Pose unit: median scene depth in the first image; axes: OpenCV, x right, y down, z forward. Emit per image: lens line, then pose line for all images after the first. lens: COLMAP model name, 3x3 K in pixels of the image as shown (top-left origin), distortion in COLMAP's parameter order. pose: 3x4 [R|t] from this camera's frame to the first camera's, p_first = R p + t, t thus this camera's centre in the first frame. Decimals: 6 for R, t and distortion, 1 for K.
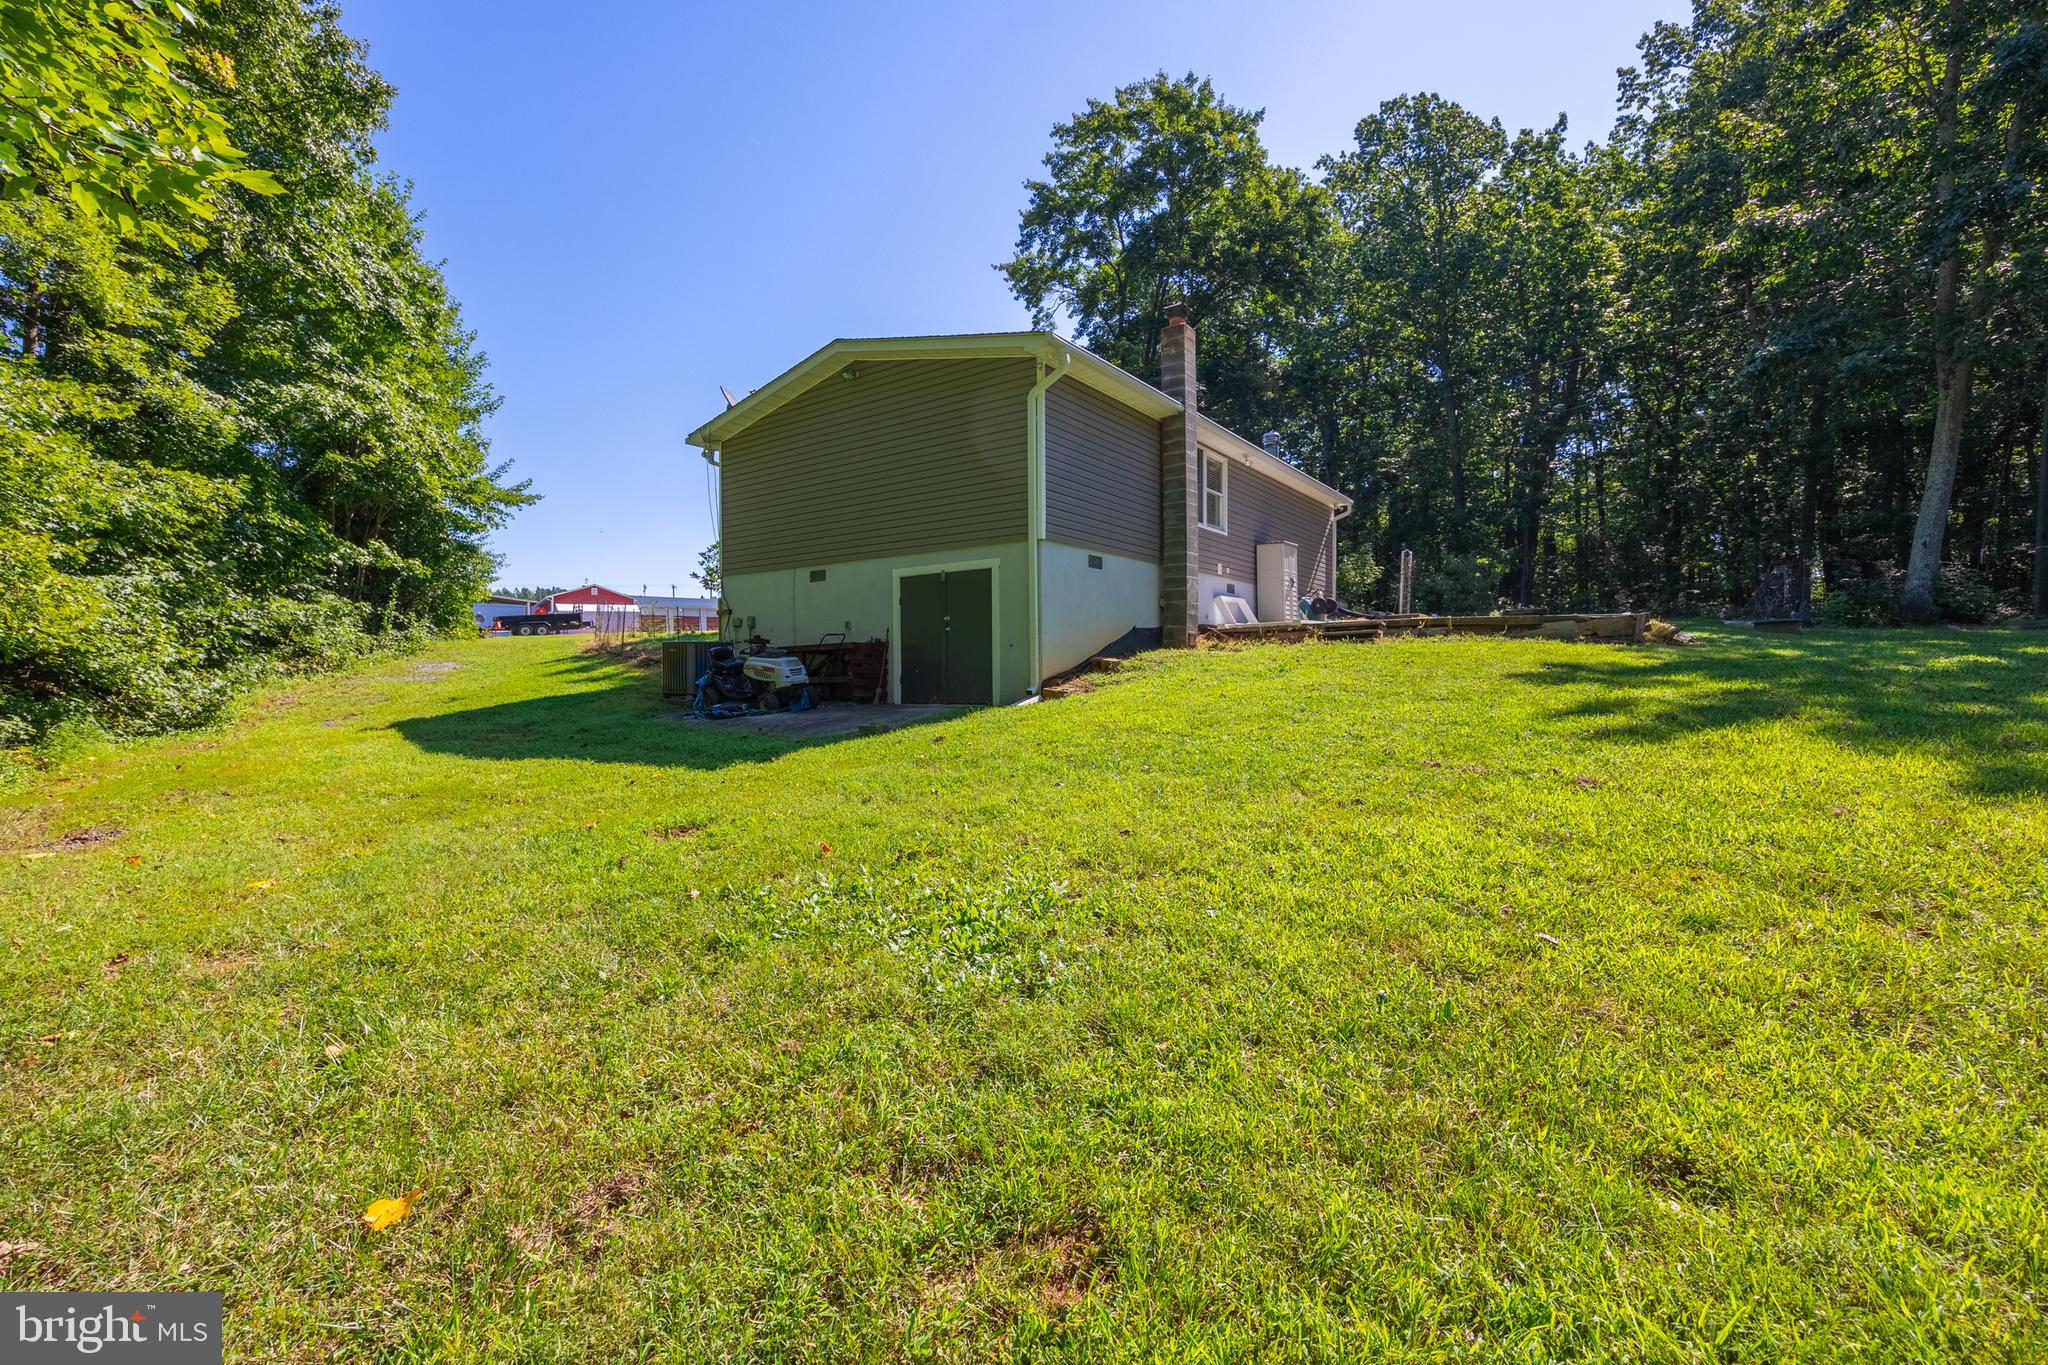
lens RADIAL K [[815.5, 0, 1019.7], [0, 815.5, 684.5], [0, 0, 1]] dist [-0.001197, -0.000147]
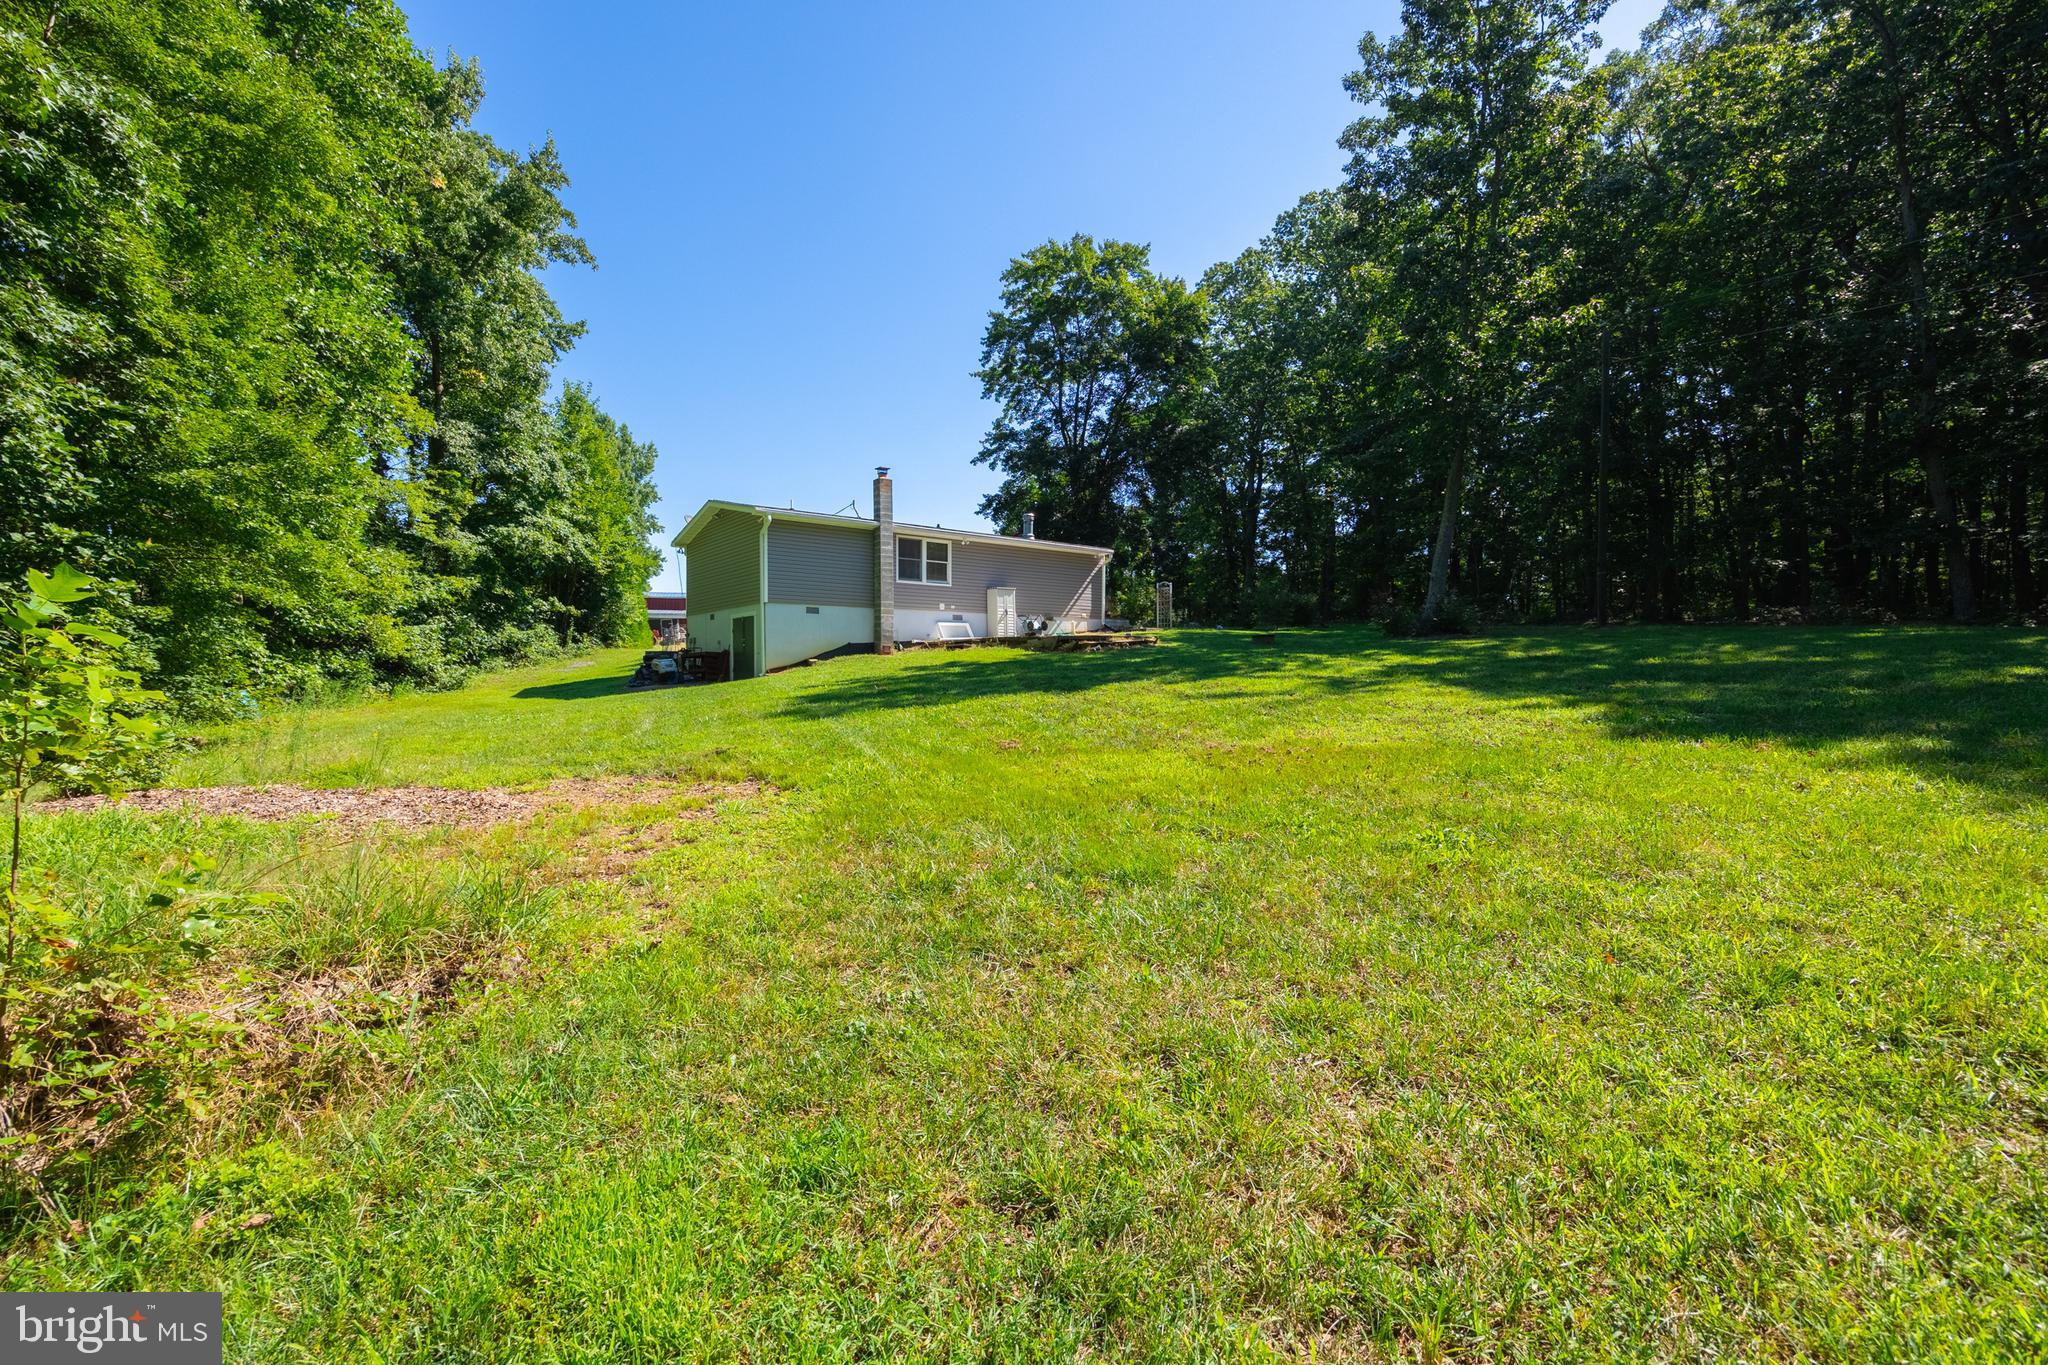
lens RADIAL K [[815.5, 0, 1028.9], [0, 815.5, 676.8], [0, 0, 1]] dist [-0.001197, -0.000147]
pose [[0.962684, 0.006258, -0.270556, 0.934509], [-0.009592, 0.999893, -0.011003, 0.020773], [0.270458, 0.013187, 0.962641, -0.613052]]
